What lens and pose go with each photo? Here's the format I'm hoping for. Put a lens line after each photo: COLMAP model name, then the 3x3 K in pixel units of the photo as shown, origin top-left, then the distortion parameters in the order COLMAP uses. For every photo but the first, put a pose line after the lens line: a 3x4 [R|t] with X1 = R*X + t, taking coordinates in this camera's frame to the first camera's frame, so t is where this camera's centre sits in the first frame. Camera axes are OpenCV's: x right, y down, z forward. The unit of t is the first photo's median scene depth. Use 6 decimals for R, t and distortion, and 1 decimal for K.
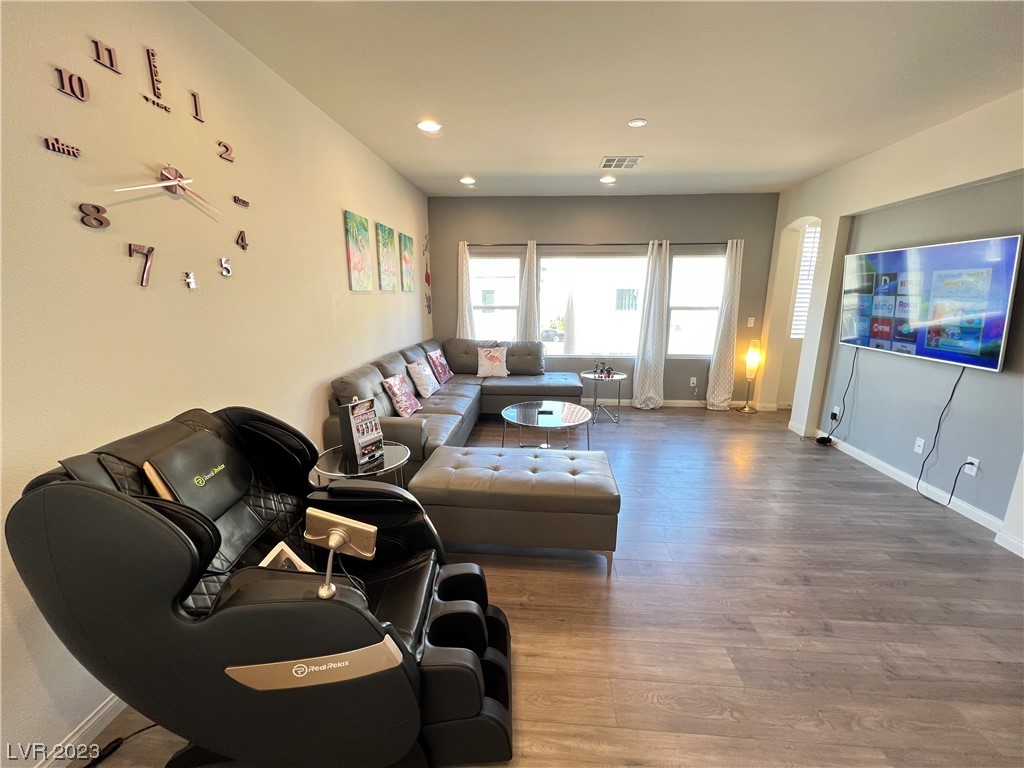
lens RADIAL K [[407.5, 0, 519.1], [0, 407.5, 381.8], [0, 0, 1]] dist [-0.003747, 0.000646]
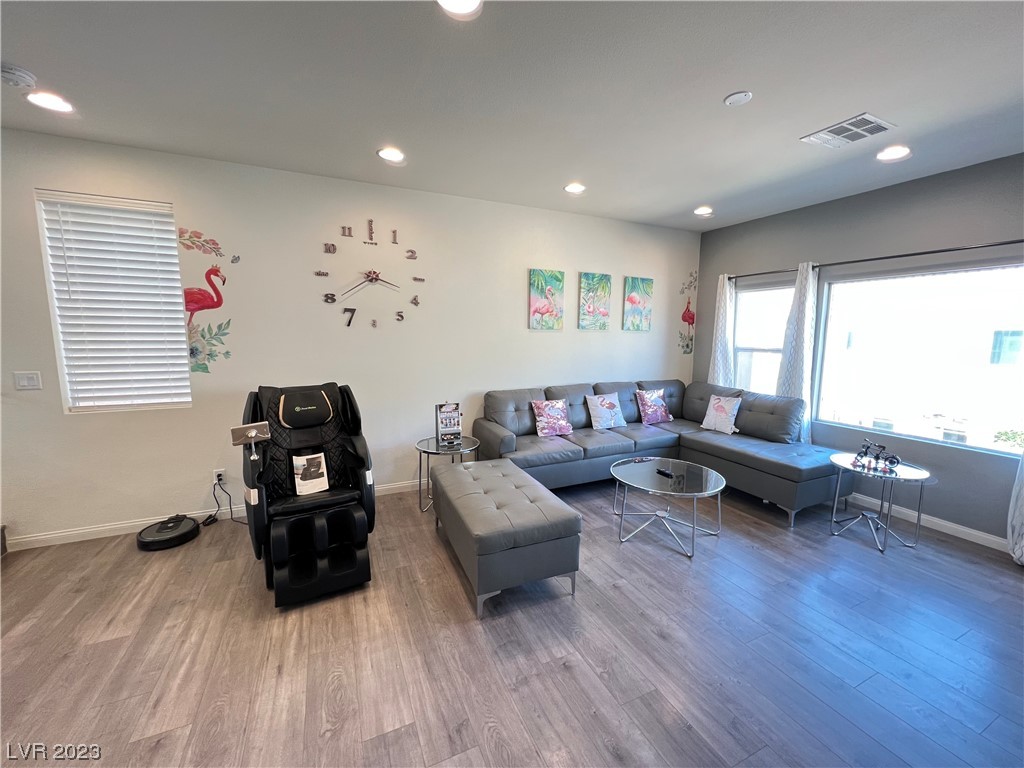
lens RADIAL K [[407.5, 0, 514.2], [0, 407.5, 382.2], [0, 0, 1]] dist [-0.003747, 0.000646]
pose [[0.483793, 0.107035, -0.868613, 0.571889], [-0.191213, 0.981442, 0.014438, -0.054907], [0.854038, 0.159105, 0.495281, 0.278626]]
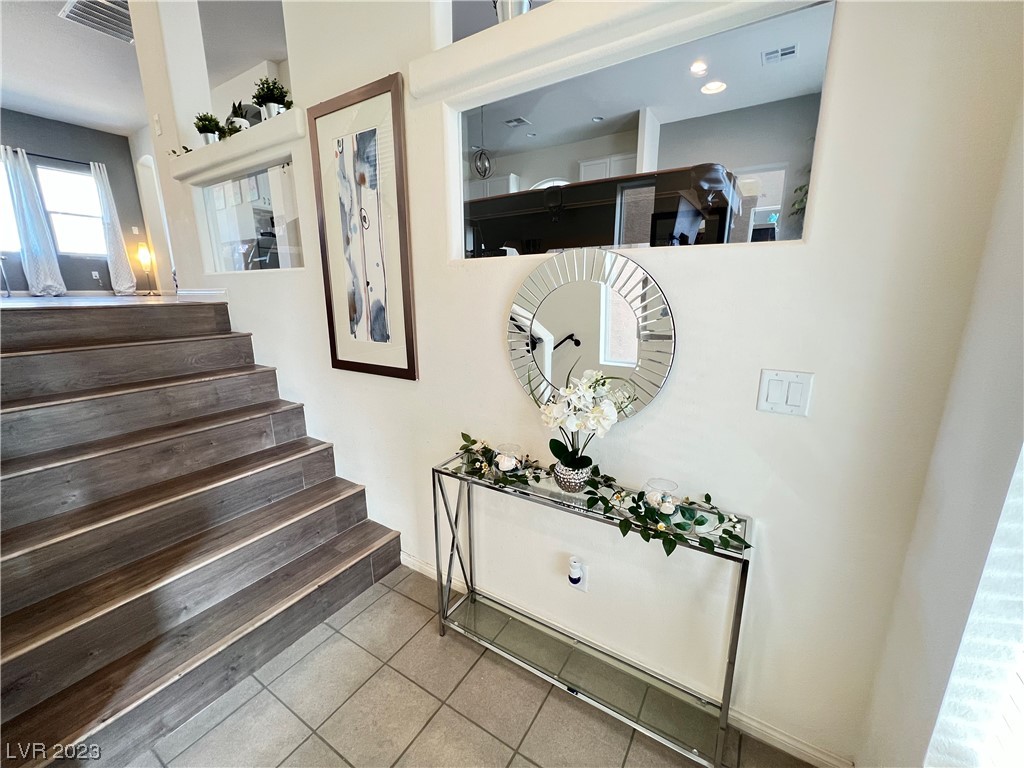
lens RADIAL K [[407.5, 0, 513.0], [0, 407.5, 385.5], [0, 0, 1]] dist [-0.003747, 0.000646]
pose [[0.450758, -0.208568, 0.867938, -0.191784], [0.198800, 0.971356, 0.130174, 0.531033], [-0.870227, 0.113869, 0.479310, -0.865993]]
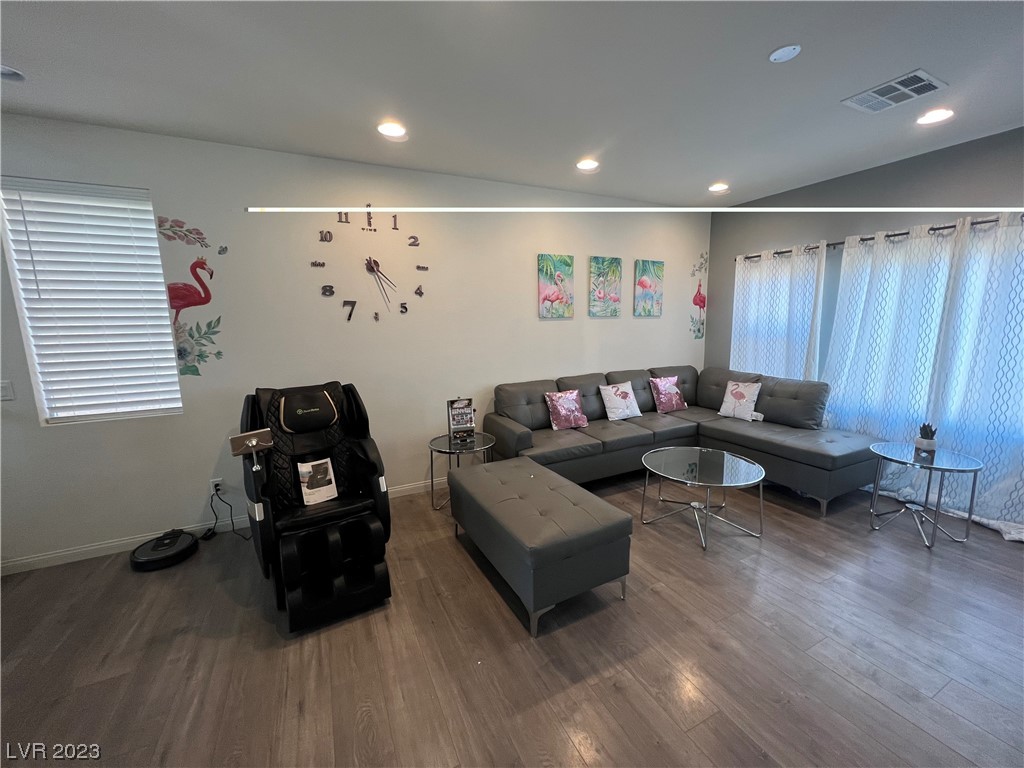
lens RADIAL K [[407.5, 0, 514.9], [0, 407.5, 382.5], [0, 0, 1]] dist [-0.003747, 0.000646]
pose [[0.505010, 0.115311, -0.855376, 0.505094], [-0.160674, 0.986272, 0.038095, -0.053821], [0.848027, 0.118199, 0.516604, 0.264333]]
